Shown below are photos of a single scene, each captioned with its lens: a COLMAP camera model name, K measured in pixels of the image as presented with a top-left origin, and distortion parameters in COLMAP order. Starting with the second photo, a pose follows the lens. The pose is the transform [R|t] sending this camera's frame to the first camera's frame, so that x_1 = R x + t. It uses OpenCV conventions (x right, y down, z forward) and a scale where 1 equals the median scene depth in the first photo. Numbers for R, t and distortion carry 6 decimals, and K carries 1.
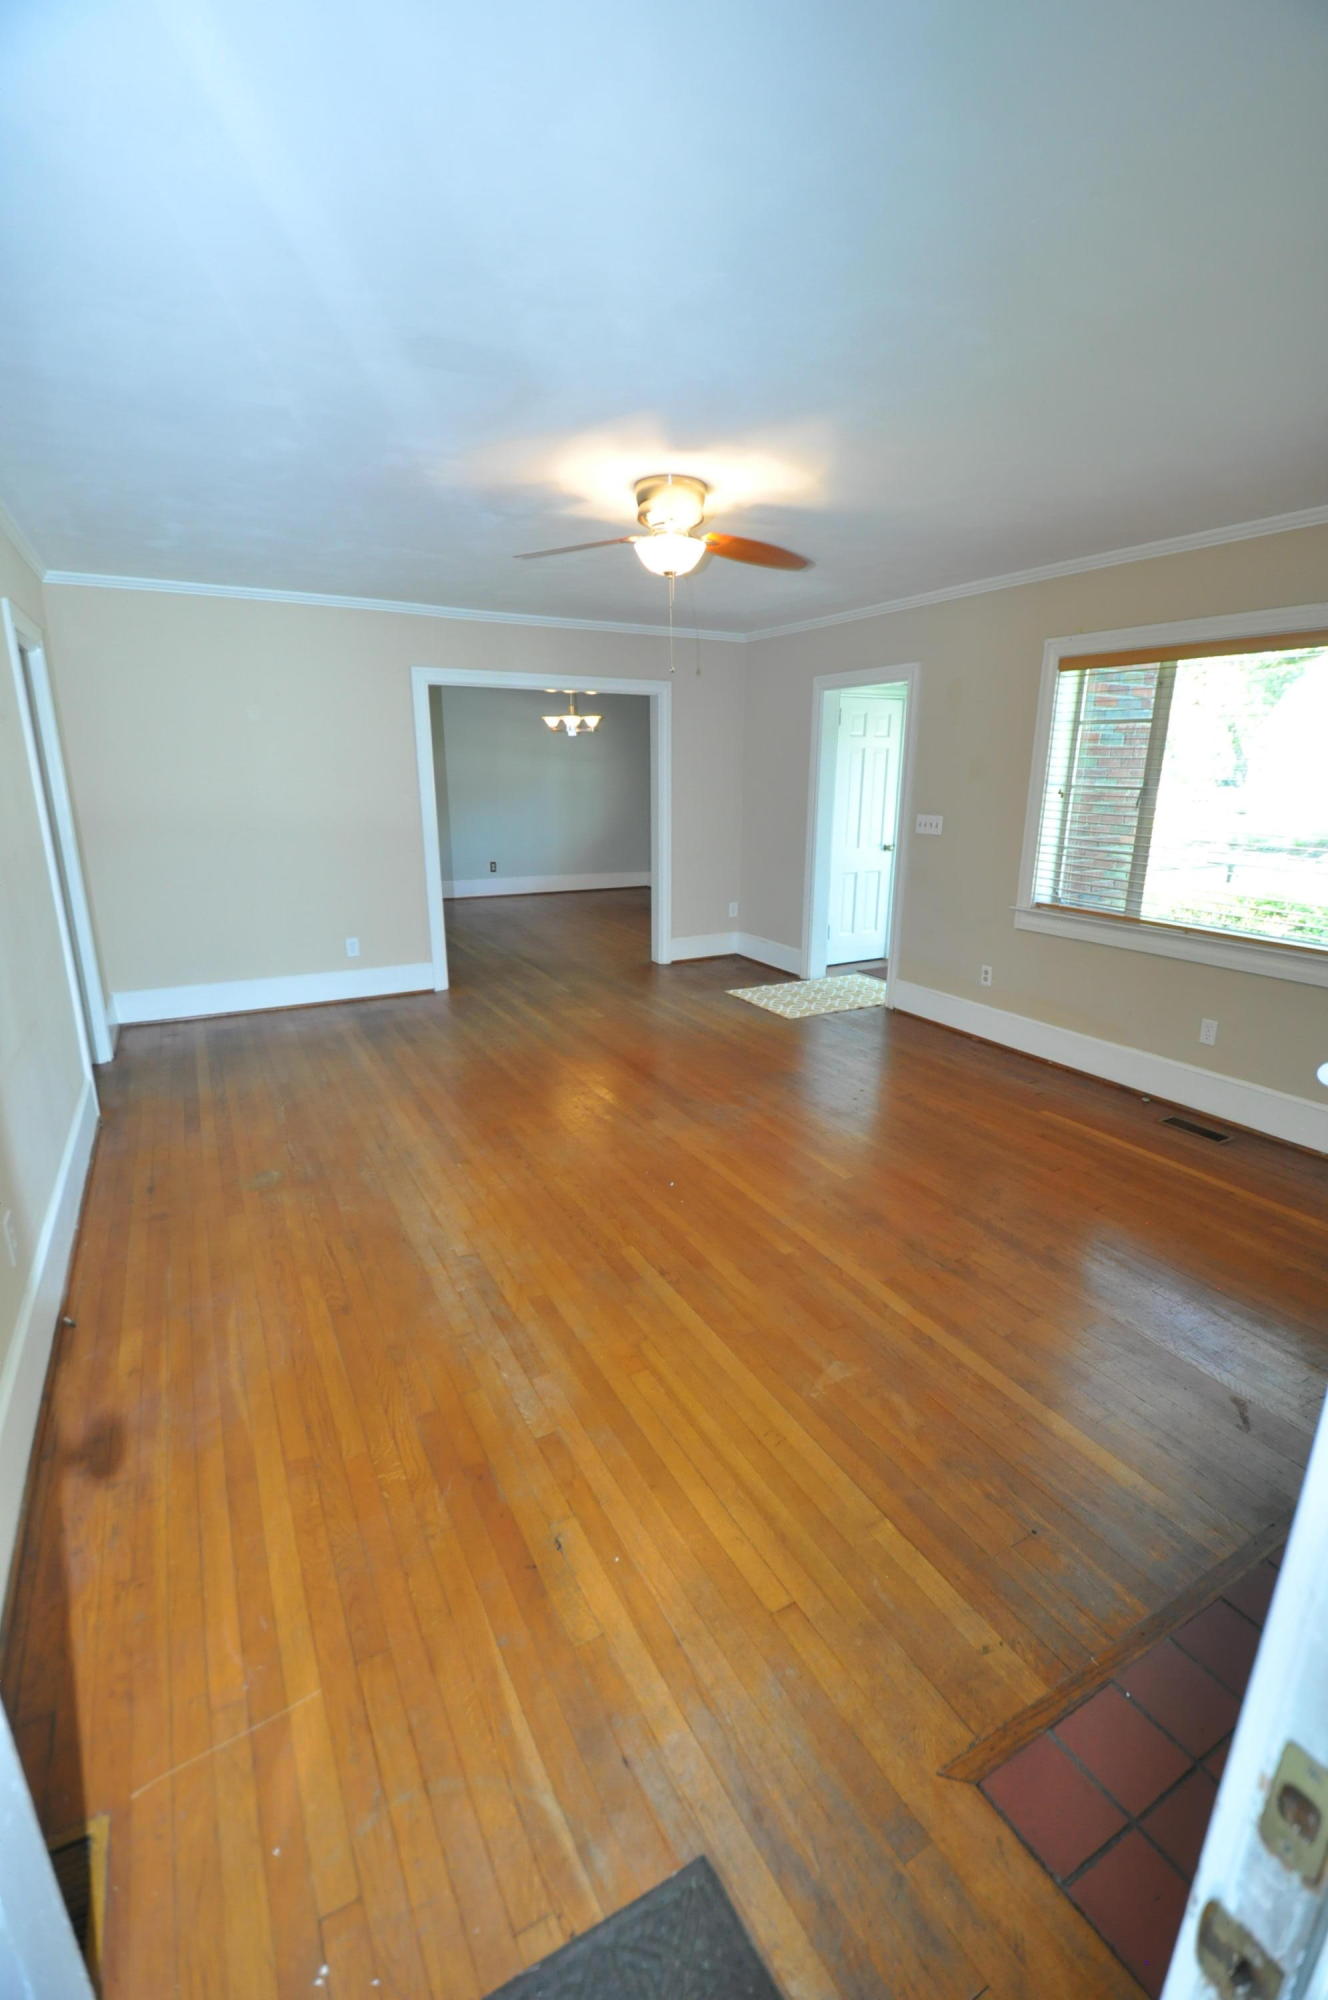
lens RADIAL K [[866.8, 0, 680.5], [0, 866.8, 996.1], [0, 0, 1]] dist [0.023624, -0.028333]
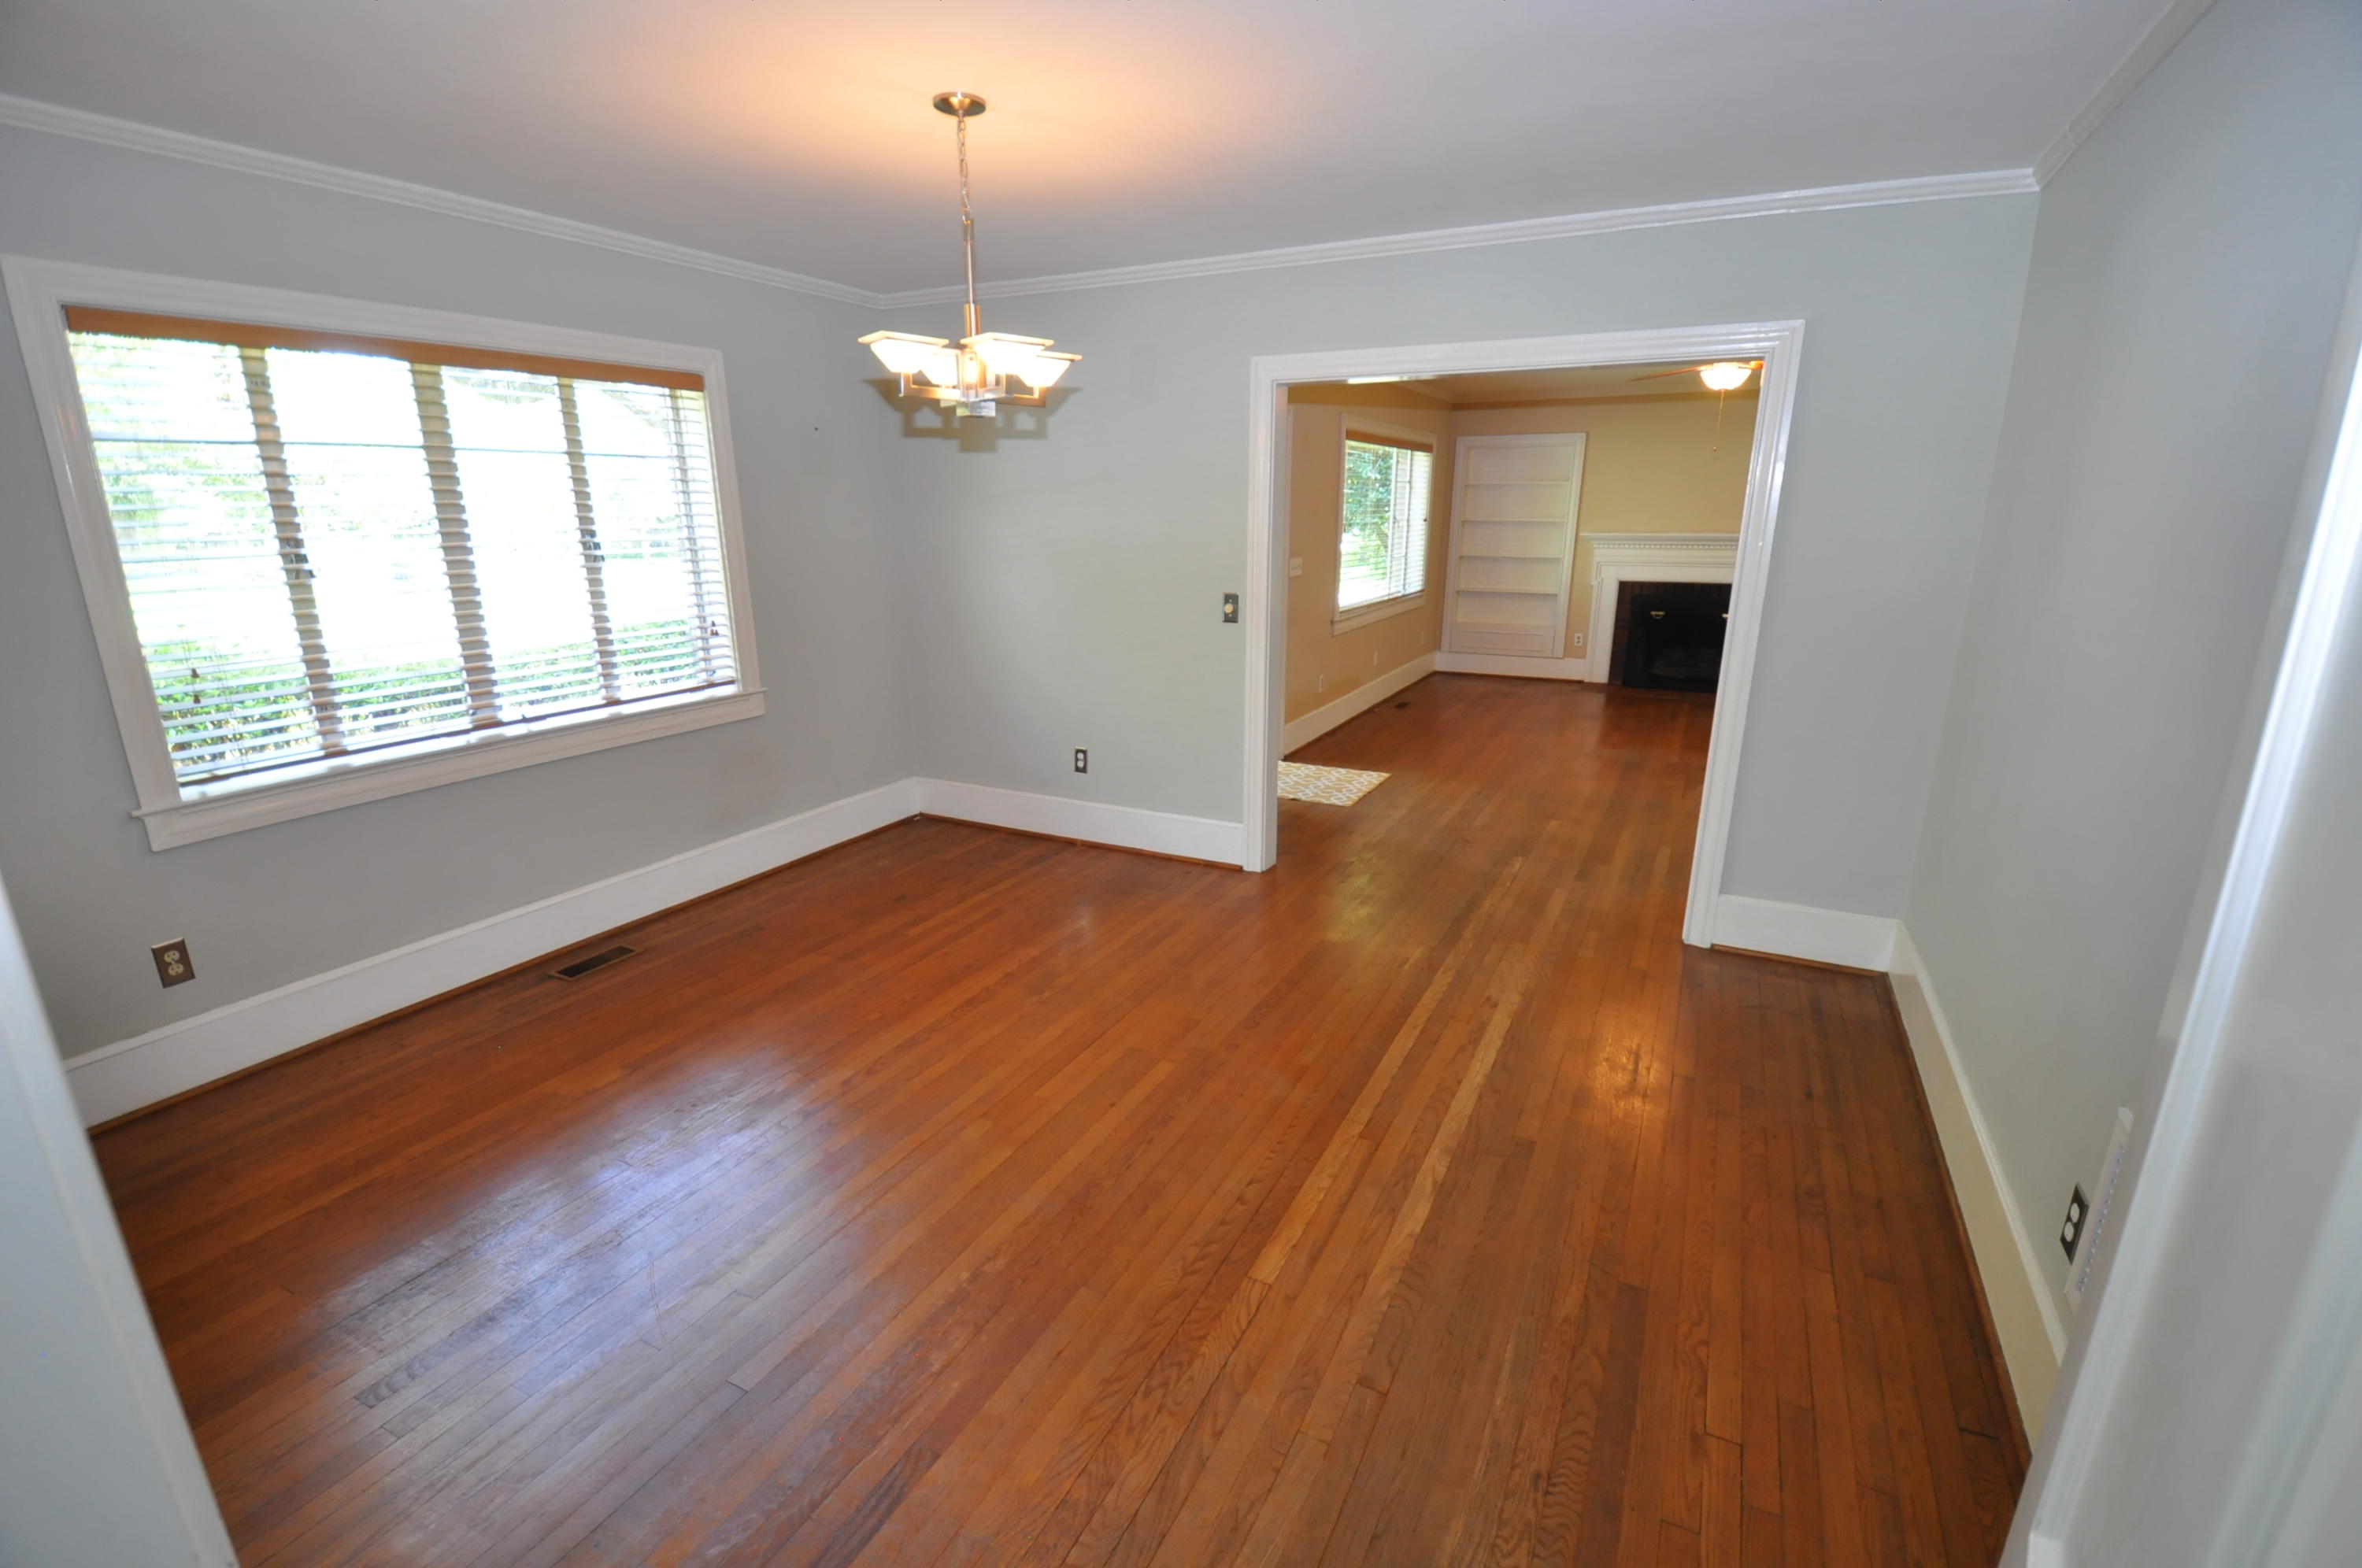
lens RADIAL K [[1035.8, 0, 1185.6], [0, 1035.8, 801.0], [0, 0, 1]] dist [0.024434, -0.028387]
pose [[-0.555027, -0.234927, 0.797969, -0.819300], [0.211836, 0.887744, 0.408700, -0.567384], [-0.804407, 0.395878, -0.442956, 2.071036]]
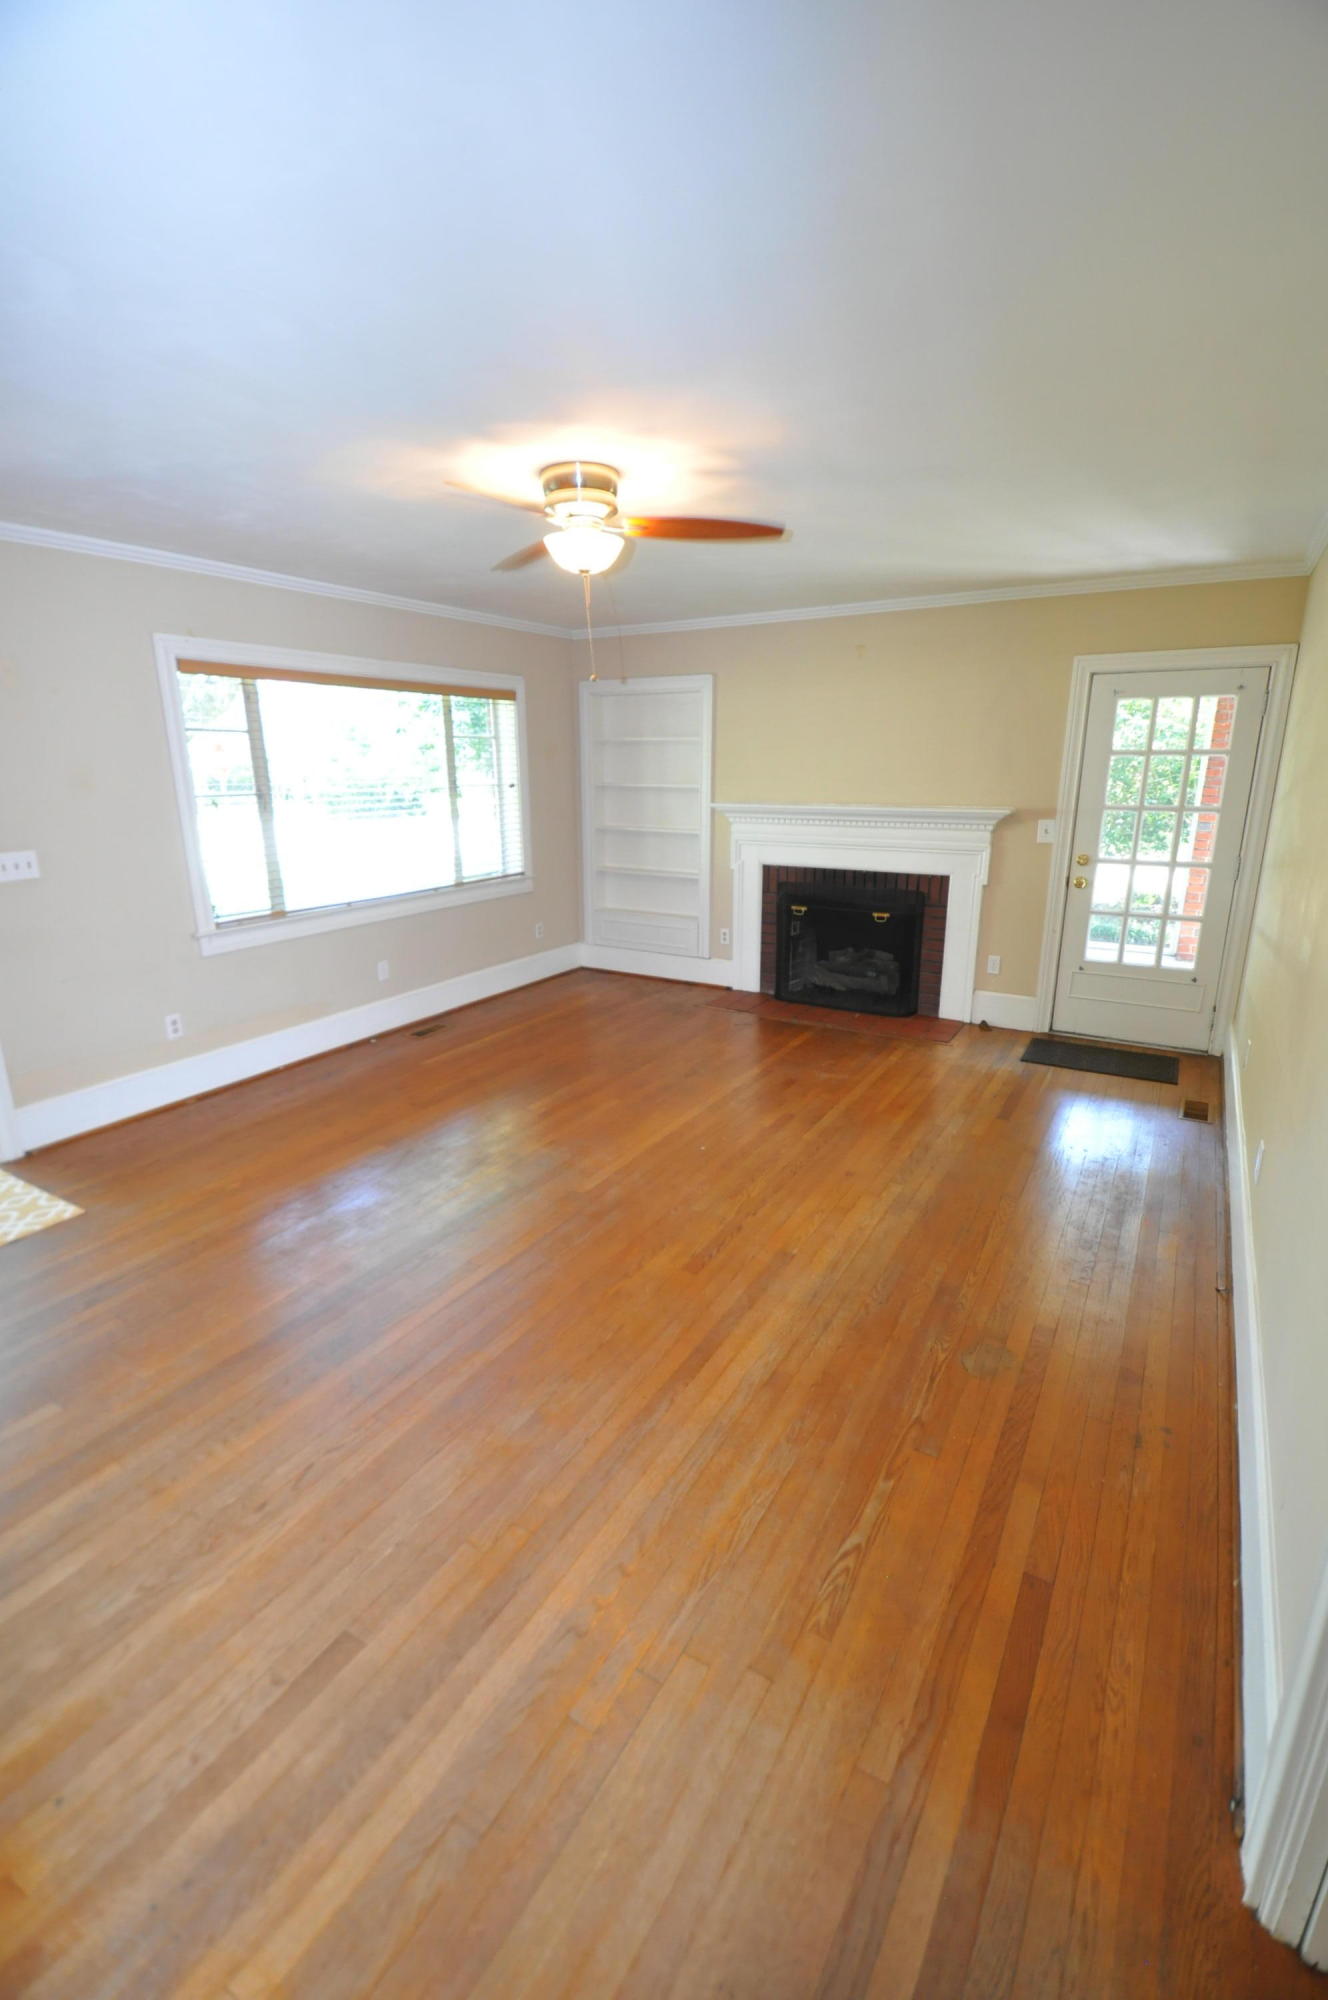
lens RADIAL K [[863.0, 0, 679.8], [0, 863.0, 999.1], [0, 0, 1]] dist [0.020287, -0.028411]
pose [[-0.504237, -0.234356, 0.831157, -0.646485], [0.221915, 0.894986, 0.386982, -0.291925], [-0.834565, 0.379576, -0.399278, 1.022858]]
